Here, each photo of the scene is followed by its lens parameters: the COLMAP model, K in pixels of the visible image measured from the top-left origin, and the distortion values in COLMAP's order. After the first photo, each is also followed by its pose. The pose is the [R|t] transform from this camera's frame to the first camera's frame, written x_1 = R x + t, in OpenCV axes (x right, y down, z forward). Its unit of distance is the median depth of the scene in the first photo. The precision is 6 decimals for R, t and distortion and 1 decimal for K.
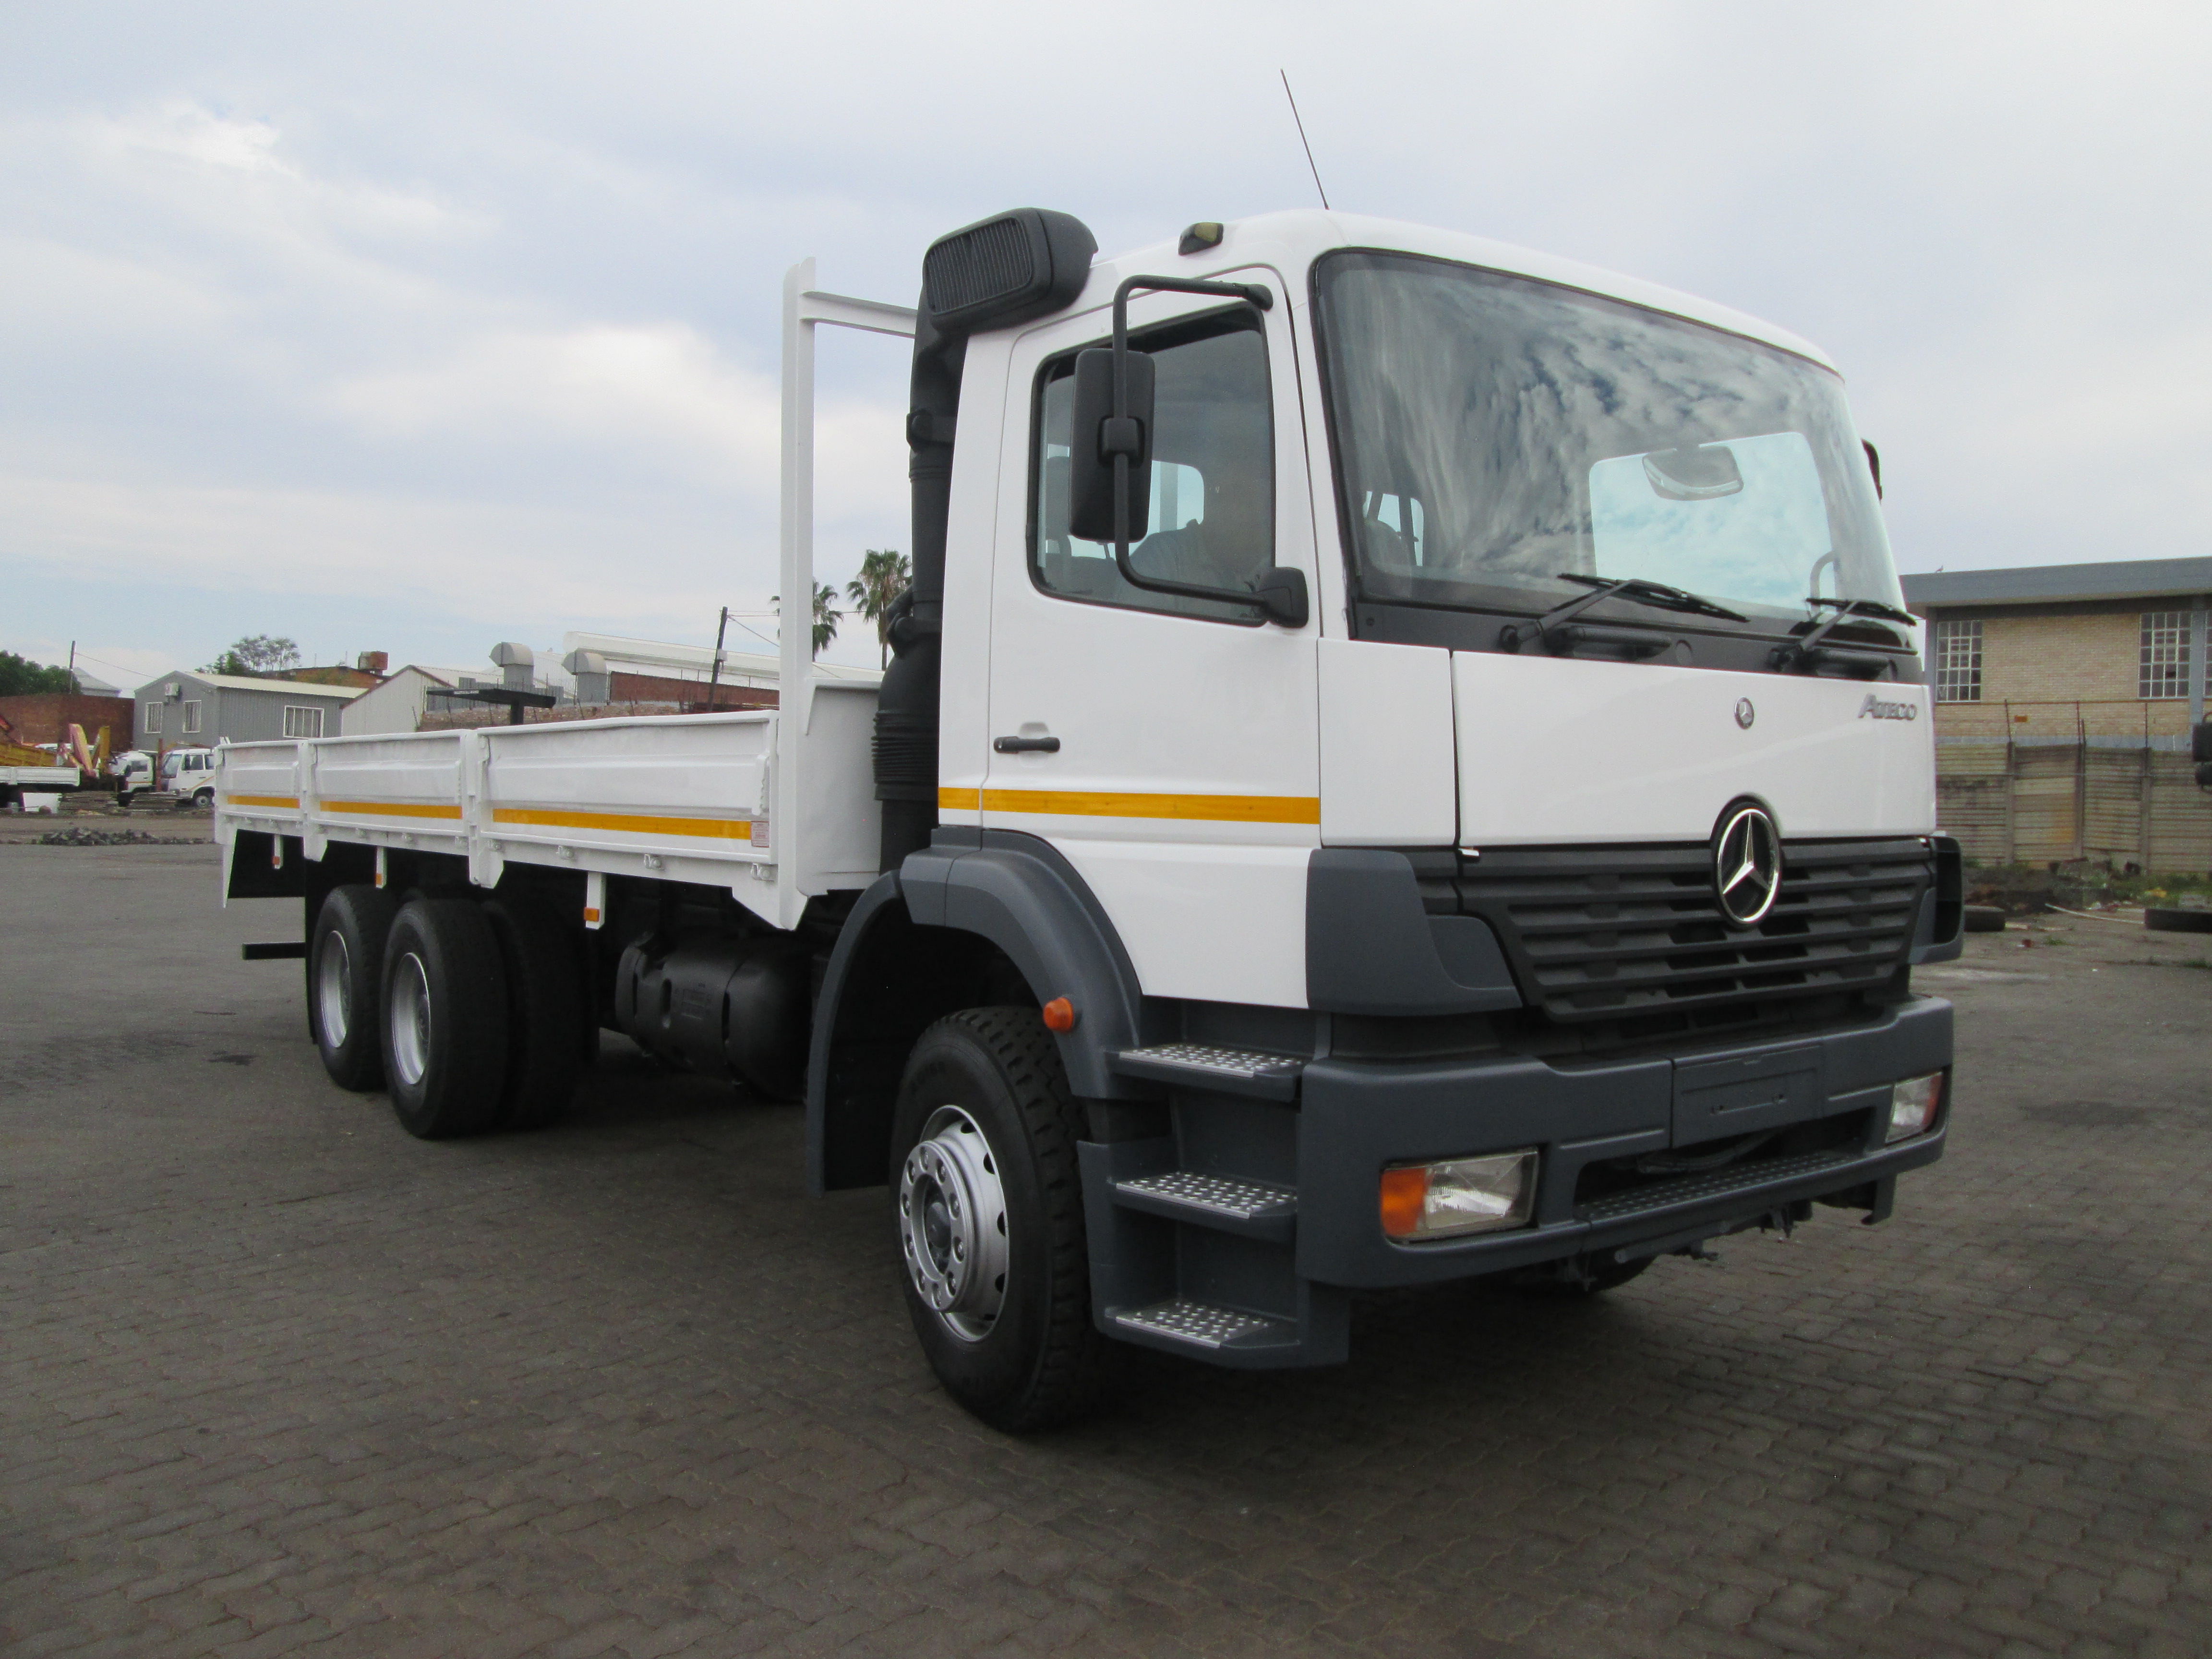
lens RADIAL K [[1802.4, 0, 1097.3], [0, 1802.4, 816.2], [0, 0, 1]] dist [-0.038841, 0.020443]
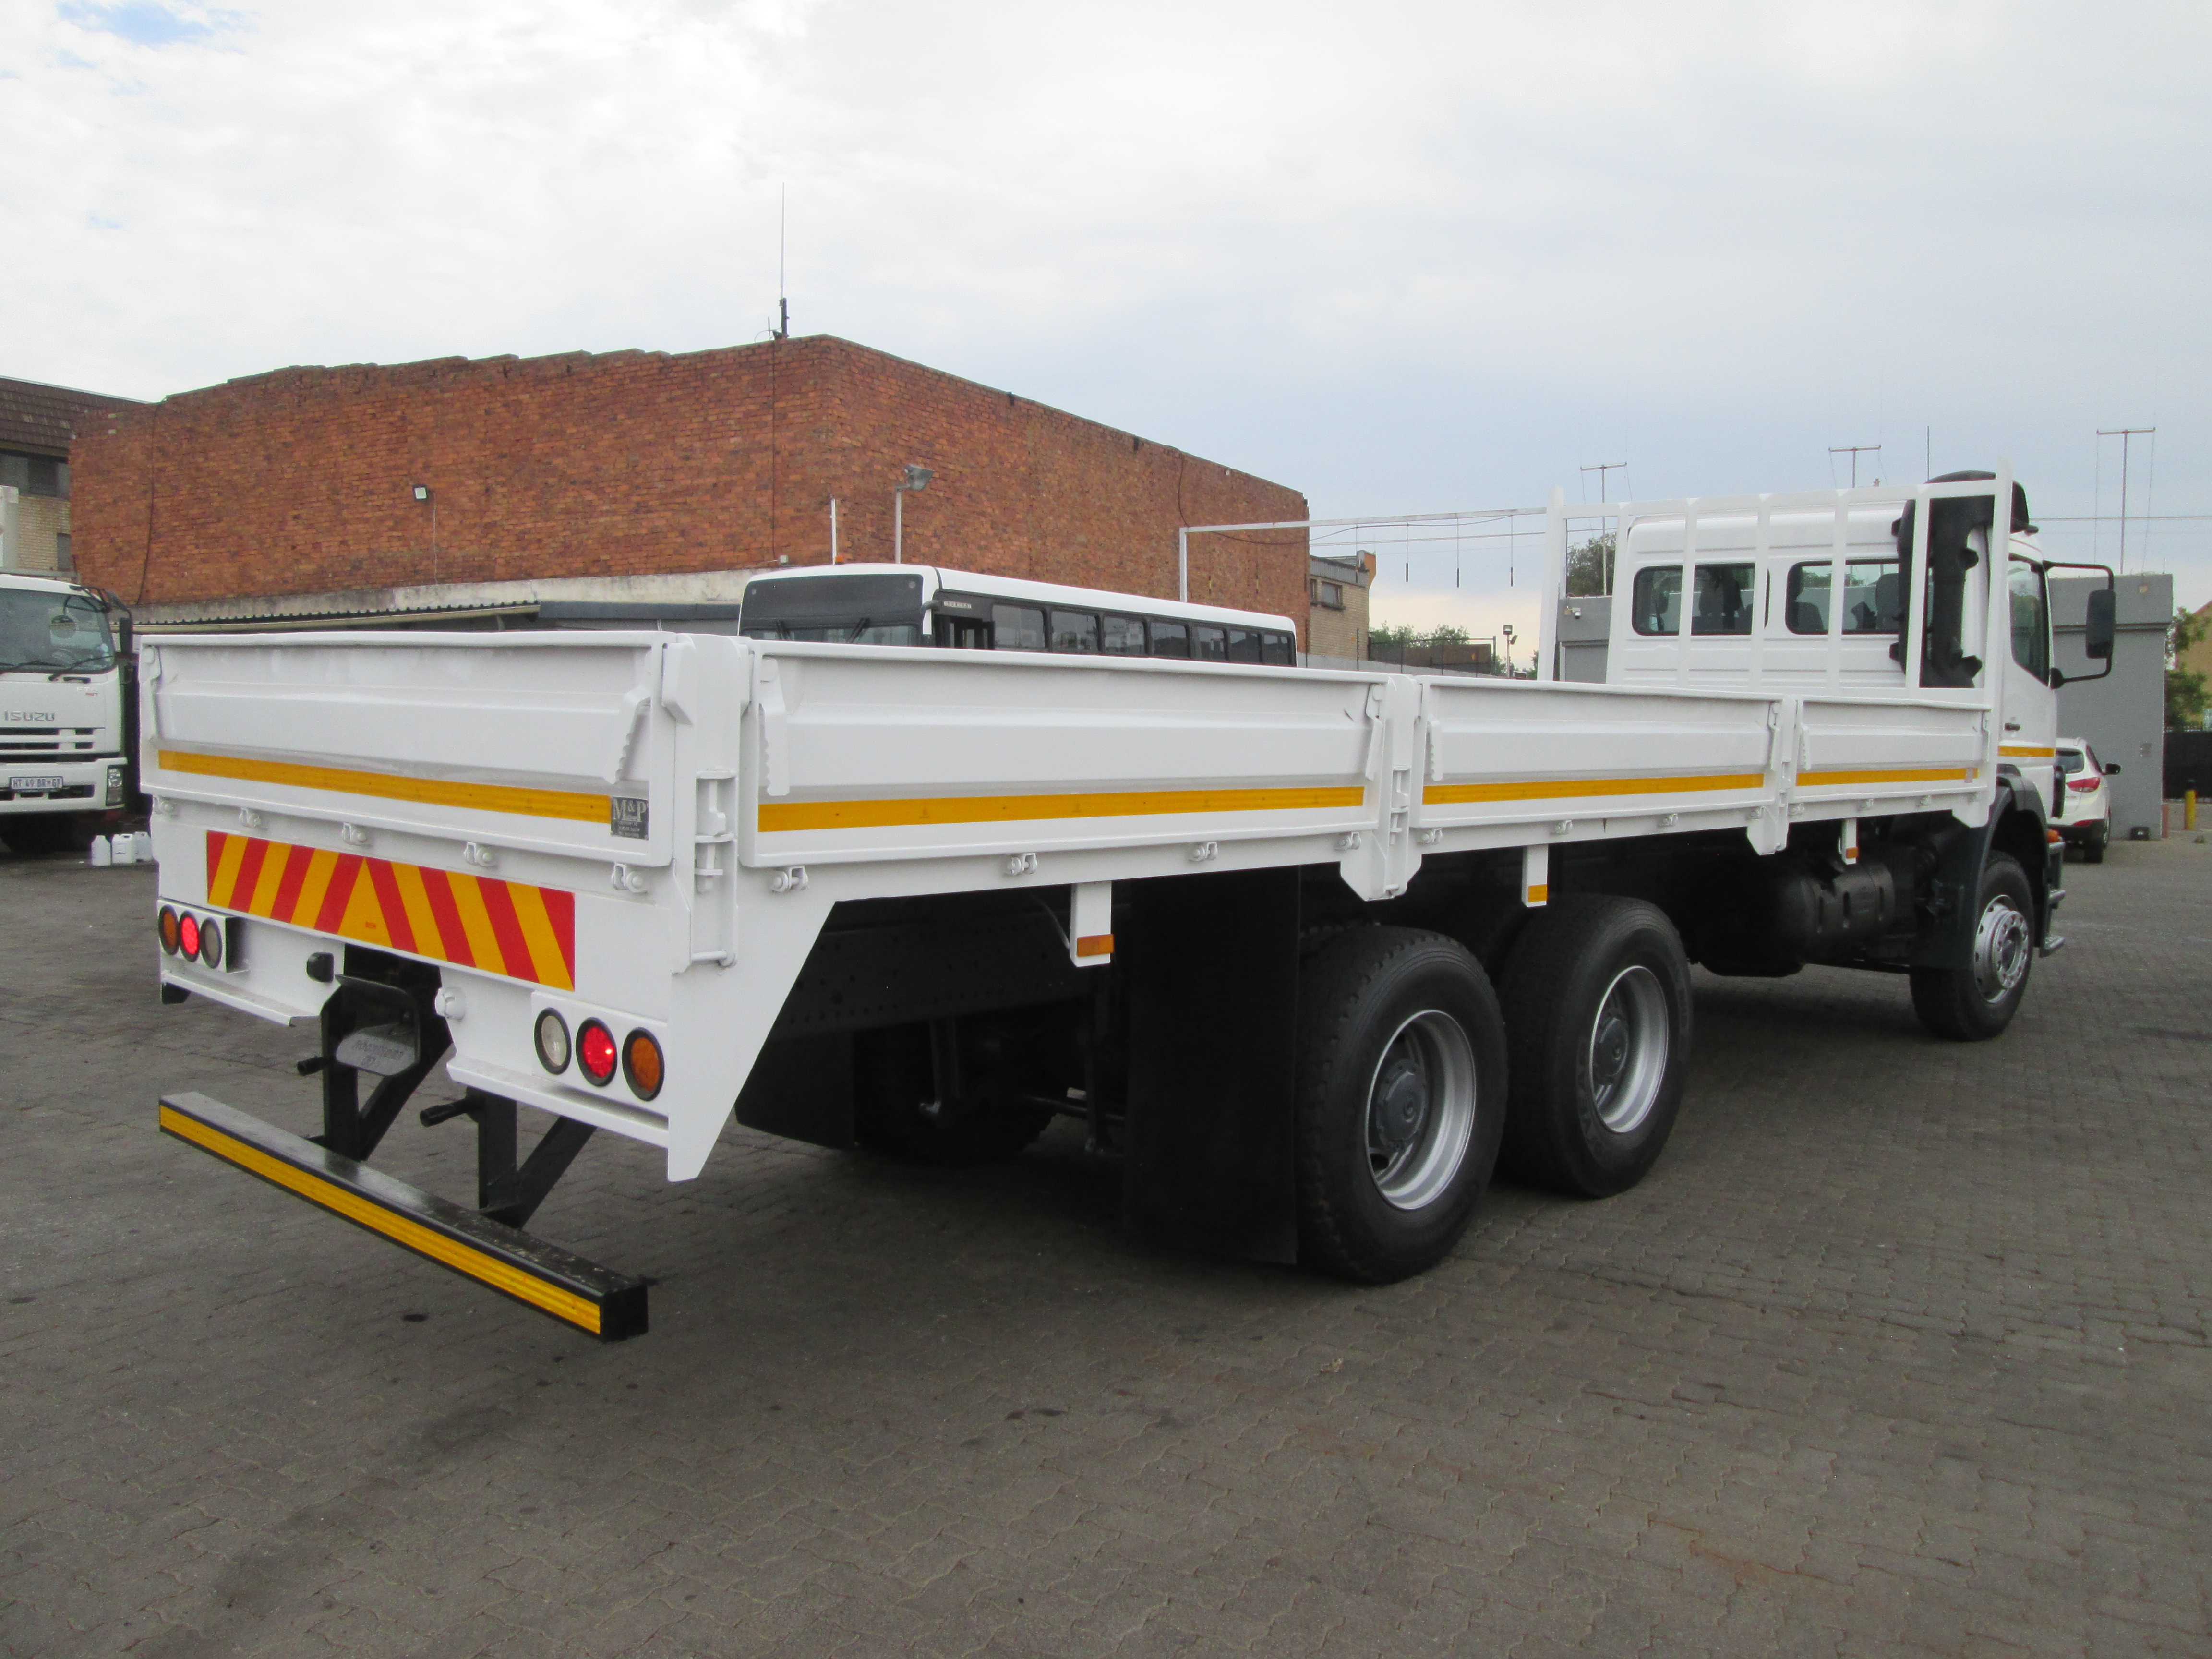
lens RADIAL K [[1802.4, 0, 1103.2], [0, 1802.4, 823.5], [0, 0, 1]] dist [-0.038841, 0.020443]
pose [[-0.199400, -0.076990, 0.976889, -1.960802], [-0.012466, 0.997027, 0.076032, -0.077668], [-0.979839, 0.002983, -0.199767, 2.493472]]
